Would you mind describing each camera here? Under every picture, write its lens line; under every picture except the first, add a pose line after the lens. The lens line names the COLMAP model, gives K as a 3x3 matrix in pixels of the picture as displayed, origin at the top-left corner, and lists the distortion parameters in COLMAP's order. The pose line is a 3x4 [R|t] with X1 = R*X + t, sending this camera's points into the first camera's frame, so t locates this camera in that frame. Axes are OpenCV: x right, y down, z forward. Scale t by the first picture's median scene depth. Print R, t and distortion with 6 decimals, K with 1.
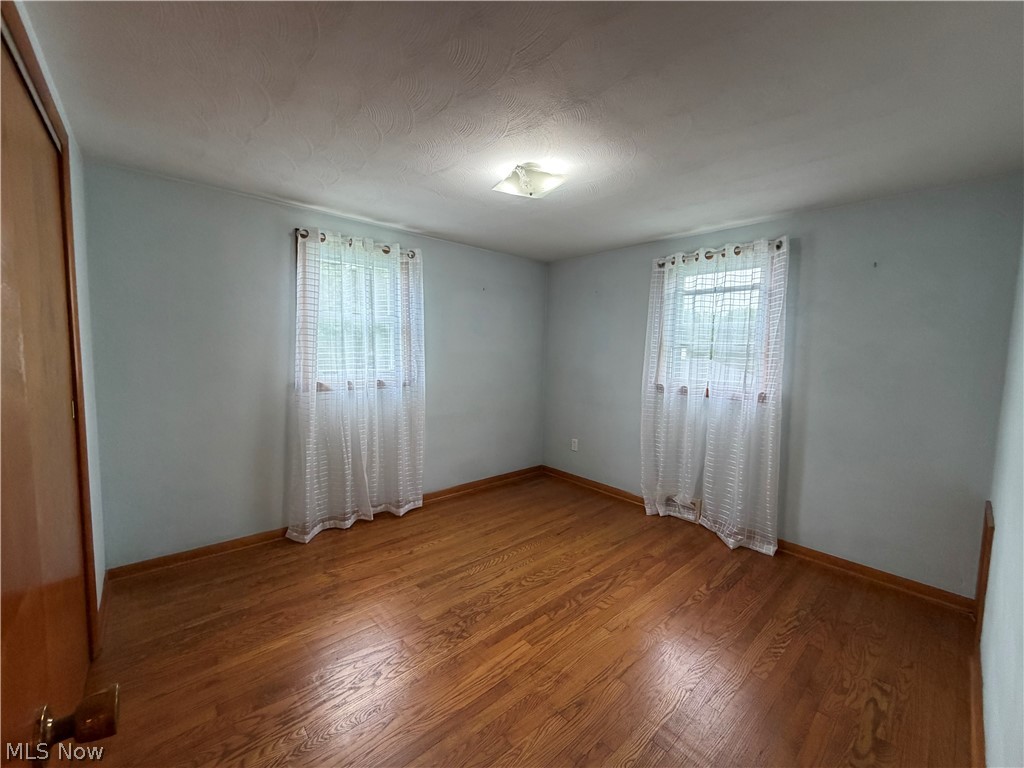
lens RADIAL K [[408.8, 0, 511.9], [0, 408.8, 384.3], [0, 0, 1]] dist [-0.003125, -0.000236]
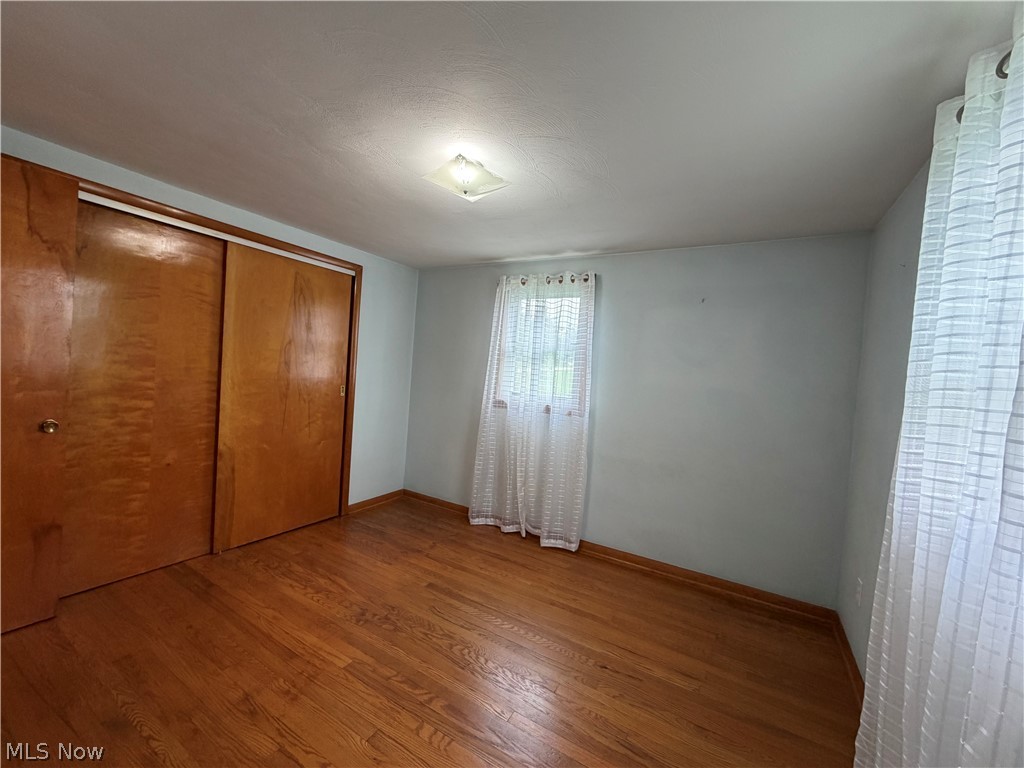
lens RADIAL K [[408.8, 0, 510.9], [0, 408.8, 387.4], [0, 0, 1]] dist [-0.003125, -0.000236]
pose [[0.307023, 0.034148, -0.951089, 0.662526], [-0.143371, 0.989611, -0.010750, -0.032622], [0.940841, 0.139659, 0.308729, 0.619798]]
